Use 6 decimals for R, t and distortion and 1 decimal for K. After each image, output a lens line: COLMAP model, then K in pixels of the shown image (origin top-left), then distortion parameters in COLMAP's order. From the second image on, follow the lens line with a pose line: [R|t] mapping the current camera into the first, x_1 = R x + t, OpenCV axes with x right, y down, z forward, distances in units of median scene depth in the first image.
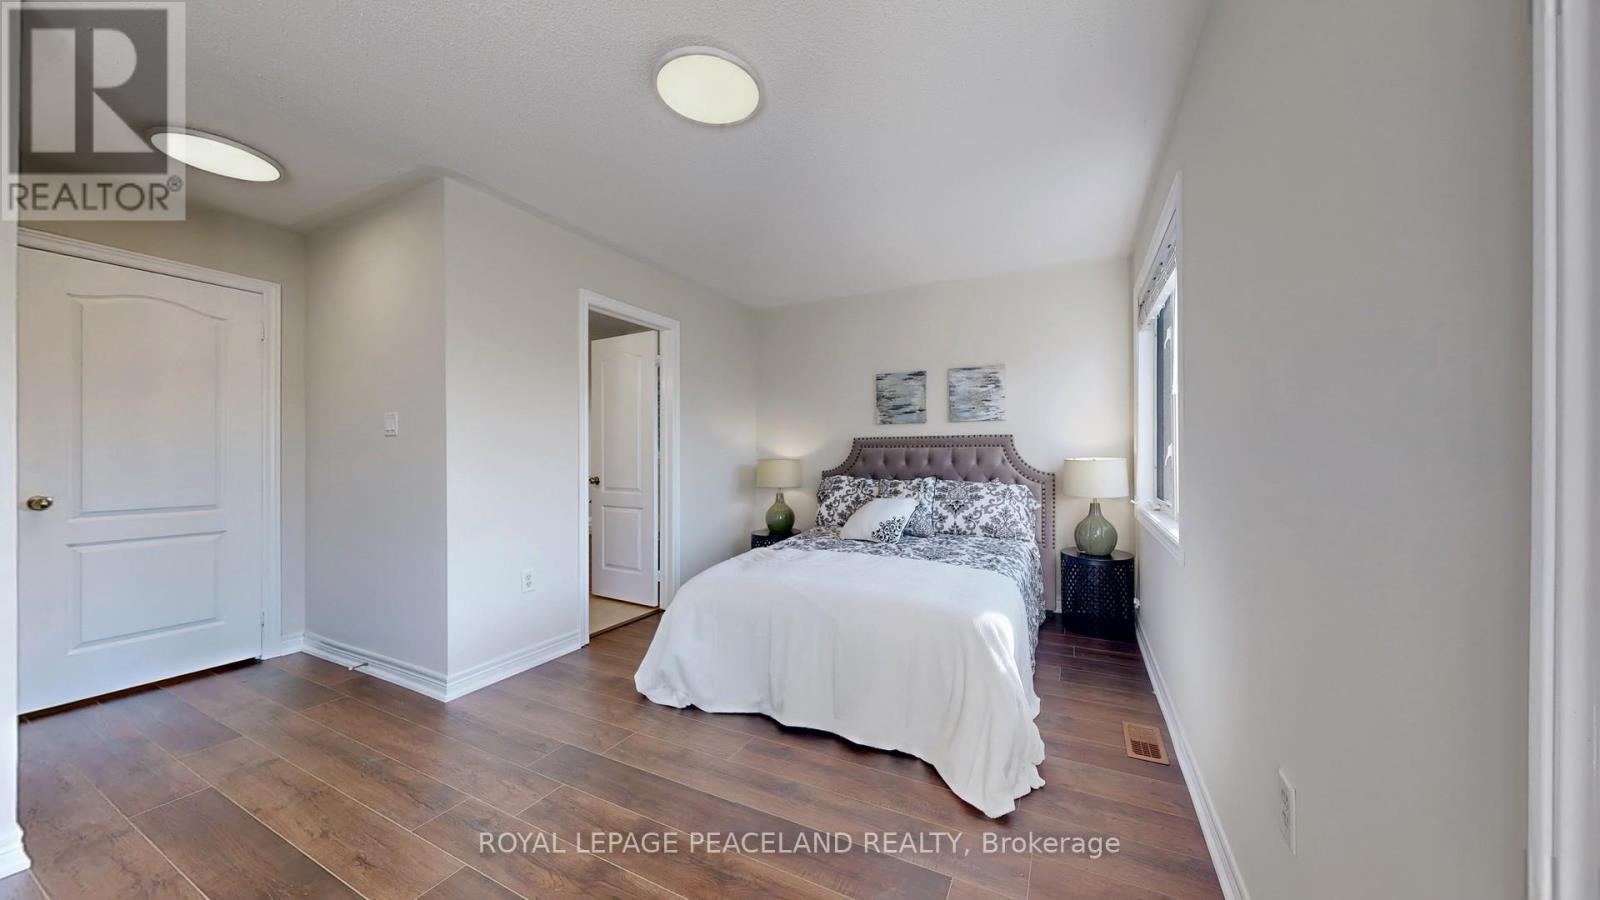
lens RADIAL K [[505.7, 0, 803.8], [0, 505.7, 452.4], [0, 0, 1]] dist [-0.000844, -0.000063]
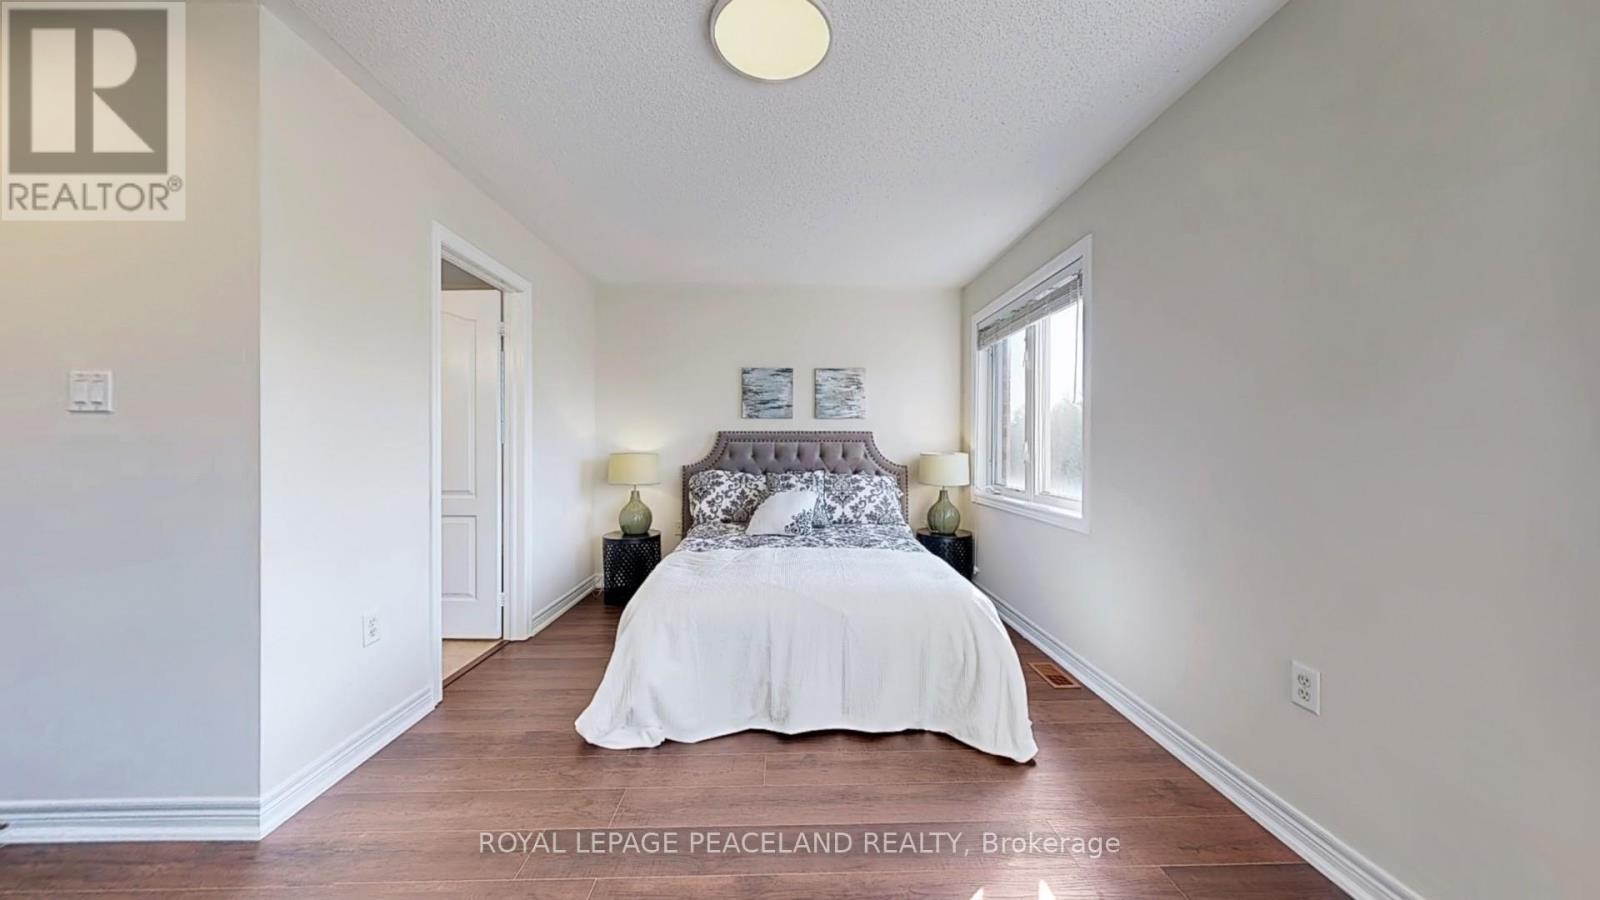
lens RADIAL K [[504.7, 0, 800.0], [0, 504.7, 450.0], [0, 0, 1]] dist [0.009868, 0.000006]
pose [[0.890709, 0.004528, 0.454551, -0.235240], [-0.008106, 0.999950, 0.005924, 0.000275], [-0.454501, -0.008961, 0.890701, 0.076033]]
